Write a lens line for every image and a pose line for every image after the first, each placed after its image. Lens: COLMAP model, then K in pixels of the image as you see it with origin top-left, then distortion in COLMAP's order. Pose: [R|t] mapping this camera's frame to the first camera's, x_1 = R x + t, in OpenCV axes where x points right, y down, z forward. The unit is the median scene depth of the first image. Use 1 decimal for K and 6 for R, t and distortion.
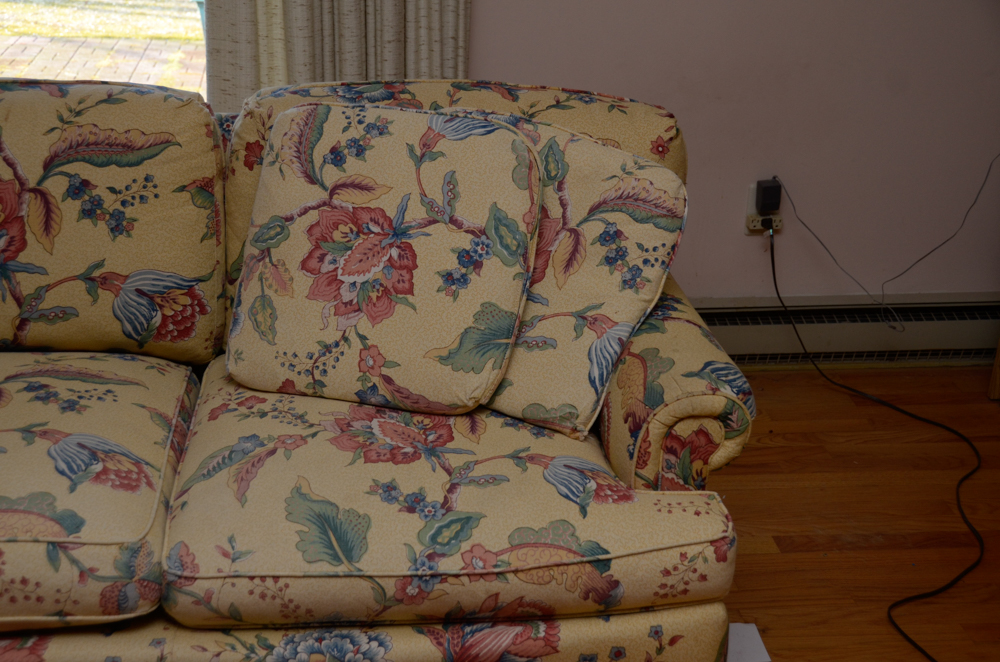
lens RADIAL K [[1452.2, 0, 491.4], [0, 1452.2, 352.8], [0, 0, 1]] dist [0.173598, 0.000000]
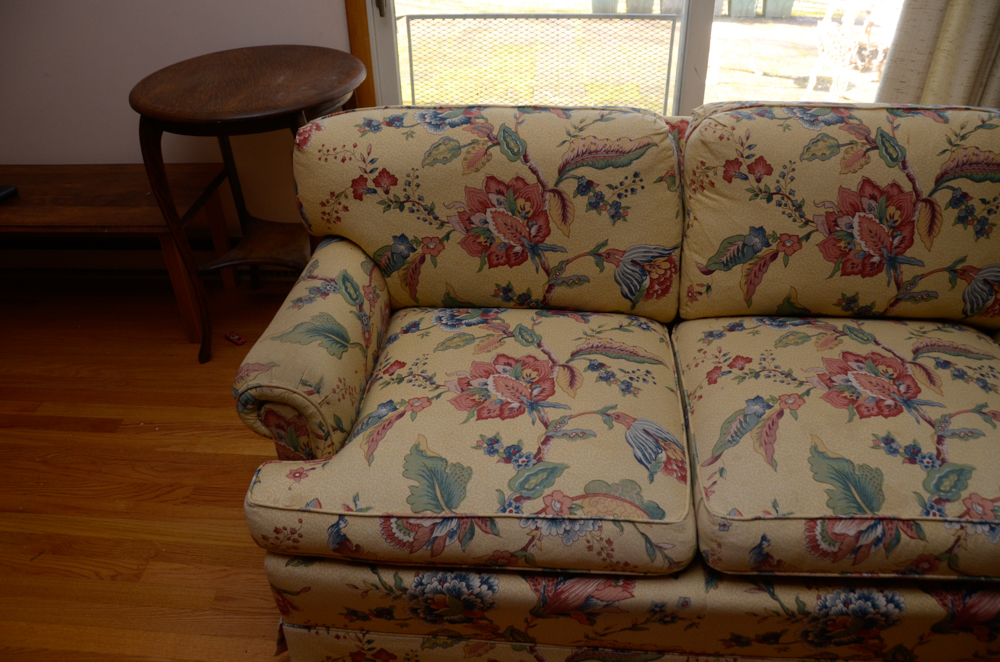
lens RADIAL K [[811.5, 0, 485.6], [0, 811.5, 355.5], [0, 0, 1]] dist [-0.150780, 0.112733]
pose [[0.981800, 0.068450, -0.177152, -0.567460], [-0.029704, 0.976655, 0.212748, -0.114120], [0.187579, -0.203614, 0.960914, 0.269523]]
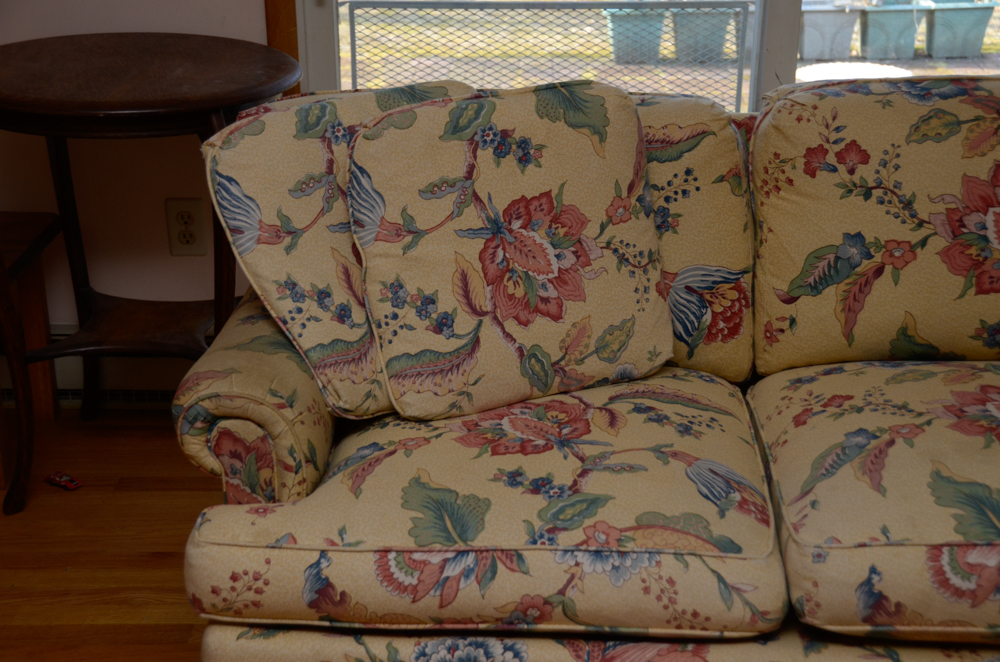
lens RADIAL K [[1636.8, 0, 492.3], [0, 1636.8, 355.1], [0, 0, 1]] dist [0.256517, 0.000000]
pose [[0.990378, 0.024192, -0.136256, -0.549663], [-0.029082, 0.998998, -0.034013, 0.044257], [0.135297, 0.037648, 0.990090, -0.112799]]
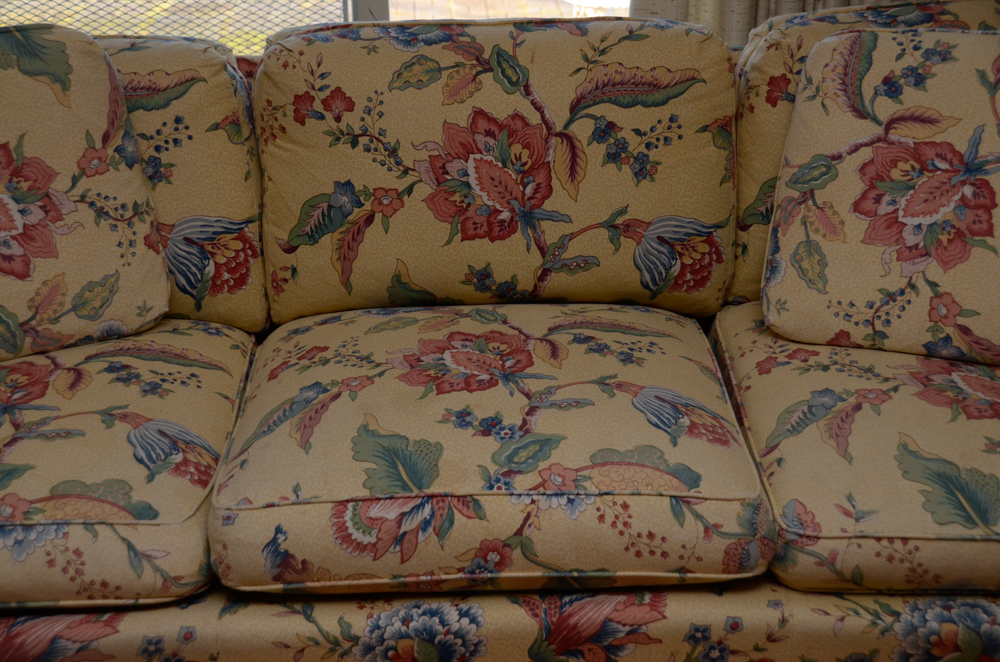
lens RADIAL K [[1596.4, 0, 487.5], [0, 1596.4, 358.1], [0, 0, 1]] dist [0.233186, 0.000000]
pose [[0.996793, -0.001576, -0.080002, -0.281453], [0.003624, 0.999669, 0.025465, 0.008733], [0.079936, -0.025673, 0.996469, -0.045730]]
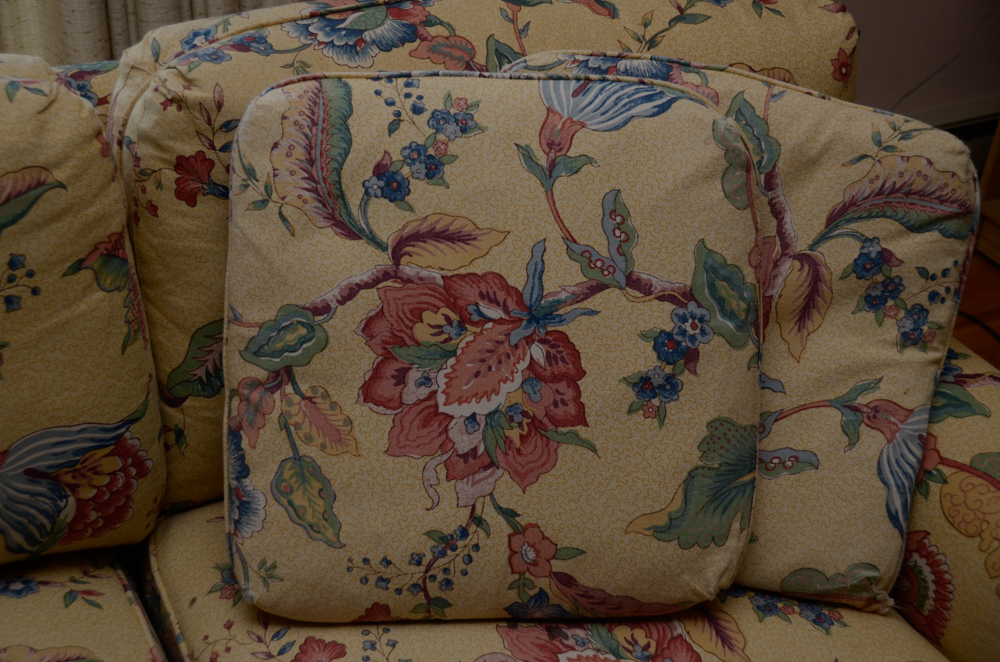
lens RADIAL K [[1508.8, 0, 490.7], [0, 1508.8, 359.5], [0, 0, 1]] dist [0.192446, 0.000000]
pose [[0.941220, -0.171693, 0.290906, -0.249490], [0.110993, 0.970570, 0.213716, -0.189604], [-0.319038, -0.168865, 0.932577, 0.459672]]
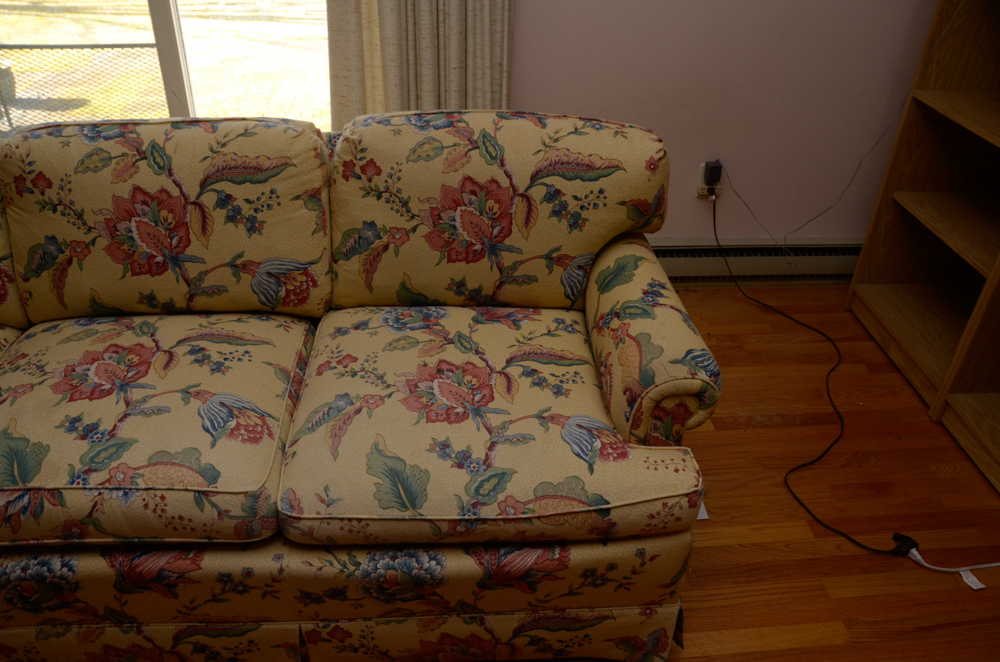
lens RADIAL K [[811.5, 0, 492.4], [0, 811.5, 356.8], [0, 0, 1]] dist [-0.150780, 0.112733]
pose [[0.999195, 0.015241, -0.037112, -0.000274], [-0.008208, 0.983125, 0.182753, -0.109107], [0.039271, -0.182301, 0.982458, 0.263235]]
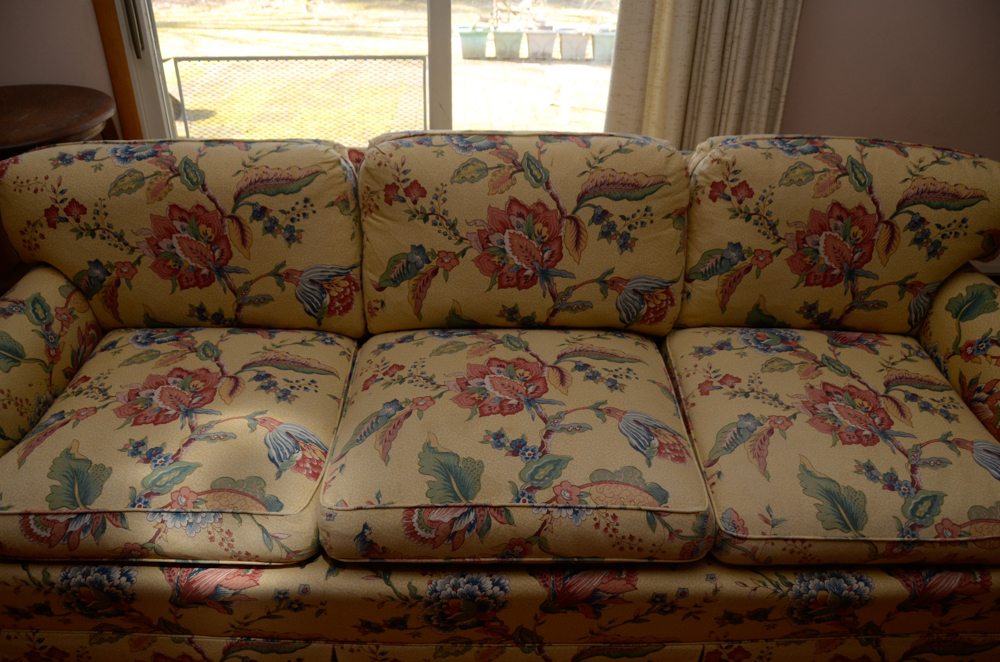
lens RADIAL K [[811.5, 0, 486.4], [0, 811.5, 356.2], [0, 0, 1]] dist [-0.150780, 0.112733]
pose [[0.995583, 0.040798, -0.084559, -0.327103], [-0.026476, 0.986098, 0.164040, -0.106547], [0.090076, -0.161076, 0.982823, 0.243578]]
